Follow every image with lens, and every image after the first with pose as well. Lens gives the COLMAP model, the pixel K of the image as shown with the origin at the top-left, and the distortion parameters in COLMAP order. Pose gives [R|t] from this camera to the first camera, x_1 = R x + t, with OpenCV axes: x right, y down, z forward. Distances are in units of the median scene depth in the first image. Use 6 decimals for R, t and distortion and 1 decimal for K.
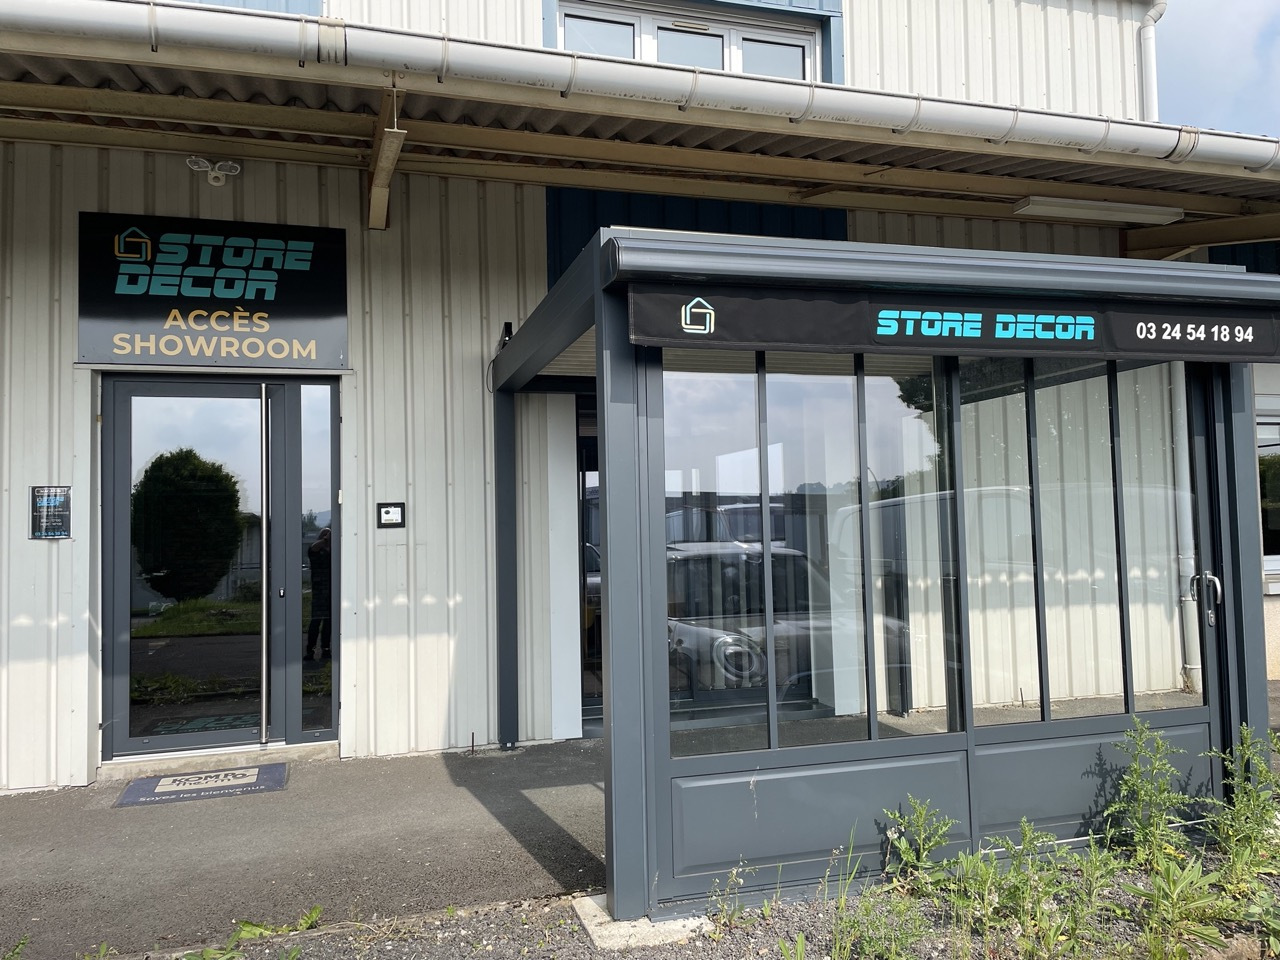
lens RADIAL K [[963.1, 0, 642.7], [0, 963.1, 472.3], [0, 0, 1]] dist [0.089477, -0.119795]
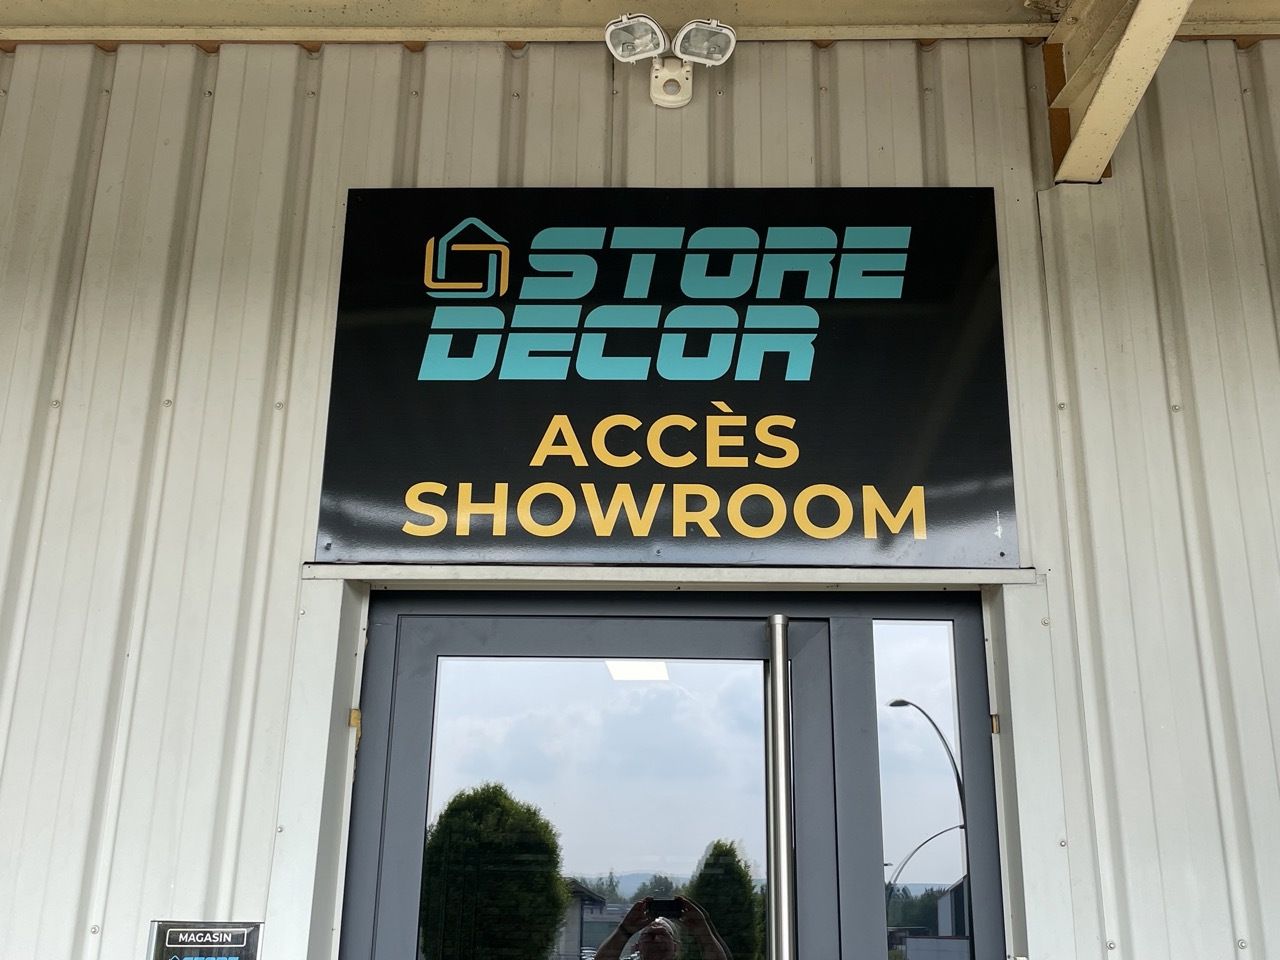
lens RADIAL K [[1278.6, 0, 640.0], [0, 1278.6, 480.0], [0, 0, 1]] dist [0.102665, -0.001395]
pose [[0.947569, -0.061008, -0.313673, -0.297068], [-0.021742, 0.967022, -0.253762, -0.021503], [0.318810, 0.247277, 0.914994, 0.568760]]
